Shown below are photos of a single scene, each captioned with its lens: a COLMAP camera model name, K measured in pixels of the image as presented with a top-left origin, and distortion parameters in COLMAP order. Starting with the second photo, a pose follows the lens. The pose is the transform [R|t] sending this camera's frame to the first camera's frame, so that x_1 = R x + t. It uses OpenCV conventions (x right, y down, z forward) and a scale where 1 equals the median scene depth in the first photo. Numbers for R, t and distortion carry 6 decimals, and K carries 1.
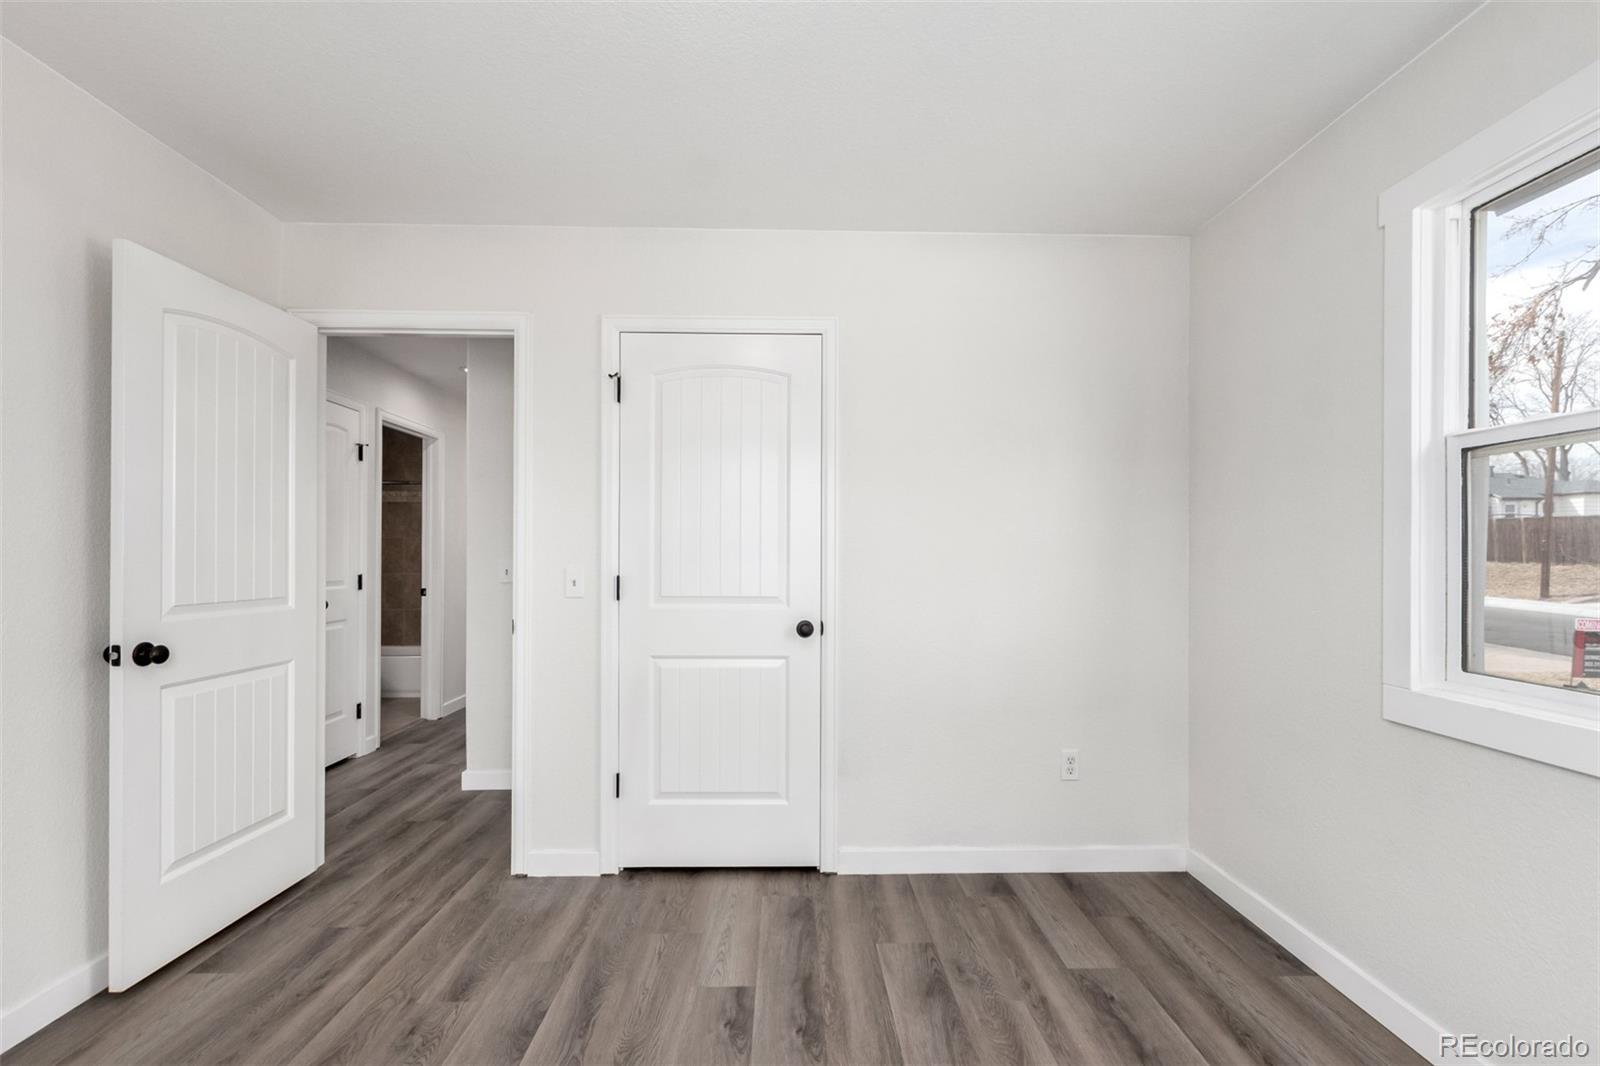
lens RADIAL K [[736.6, 0, 808.5], [0, 736.6, 548.0], [0, 0, 1]] dist [0.001783, -0.001804]
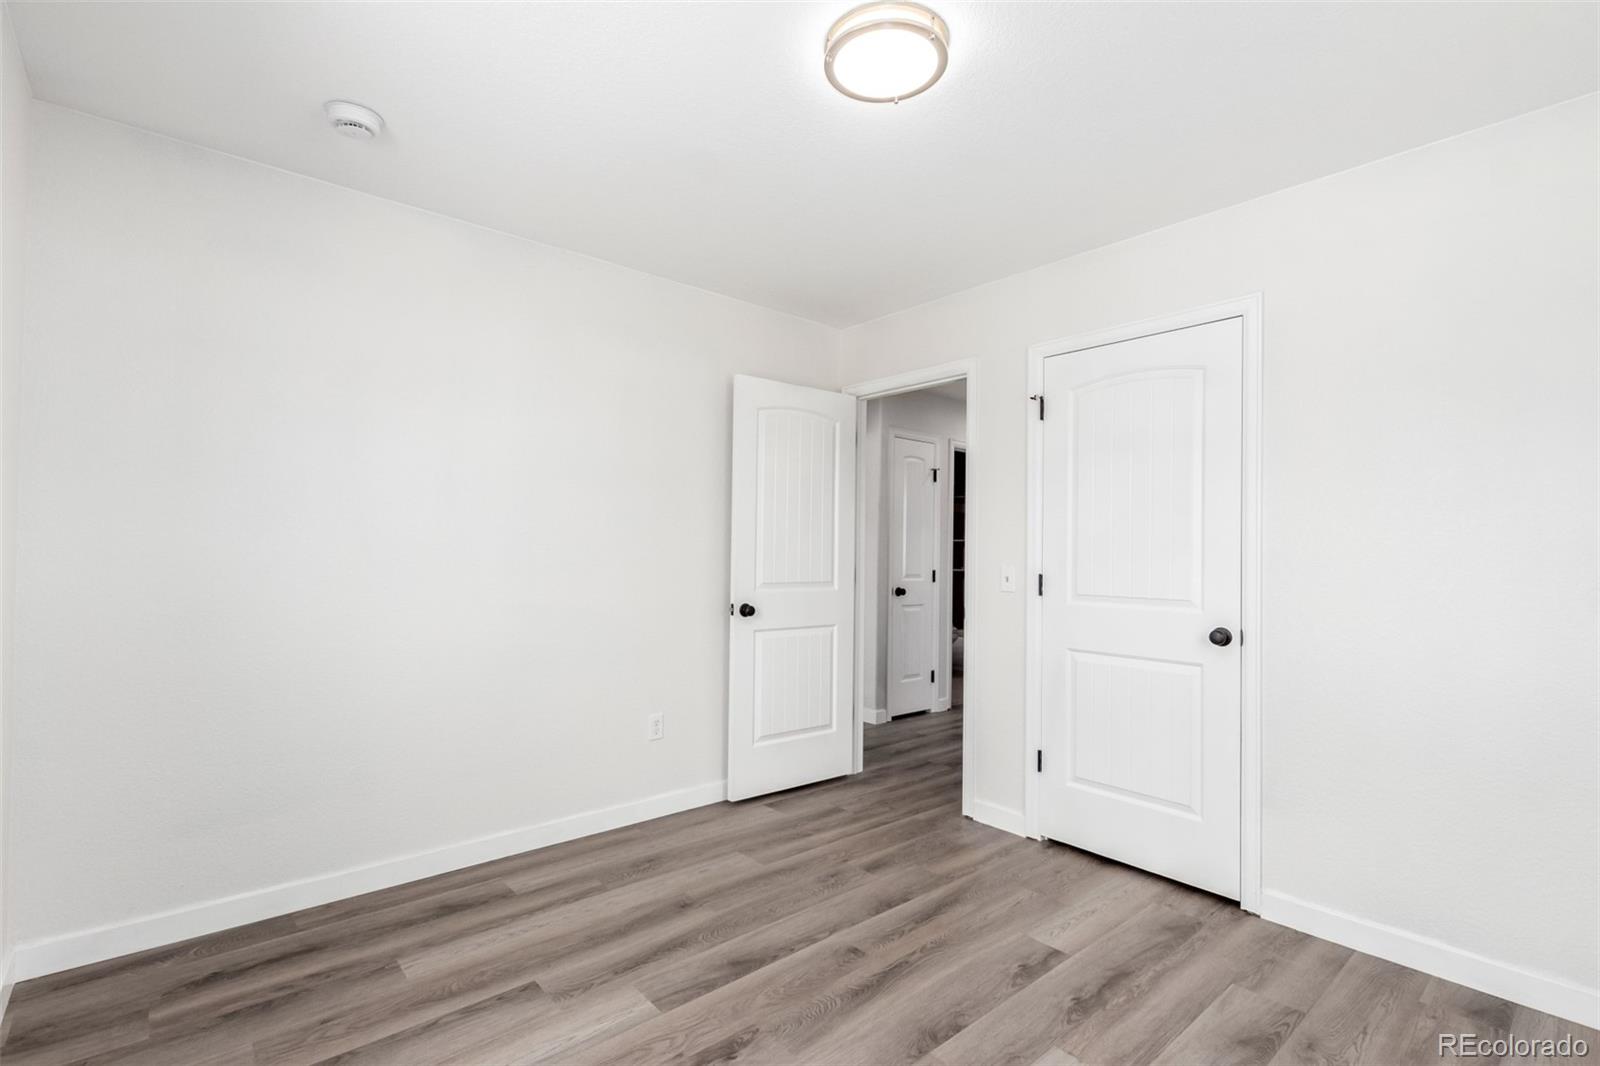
lens RADIAL K [[746.0, 0, 800.0], [0, 746.0, 533.0], [0, 0, 1]] dist [-0.001649, -0.001566]
pose [[0.629289, -0.015888, -0.777009, 0.438421], [-0.002514, 0.999744, -0.022479, 0.001760], [0.777168, 0.016099, 0.629088, -0.003162]]
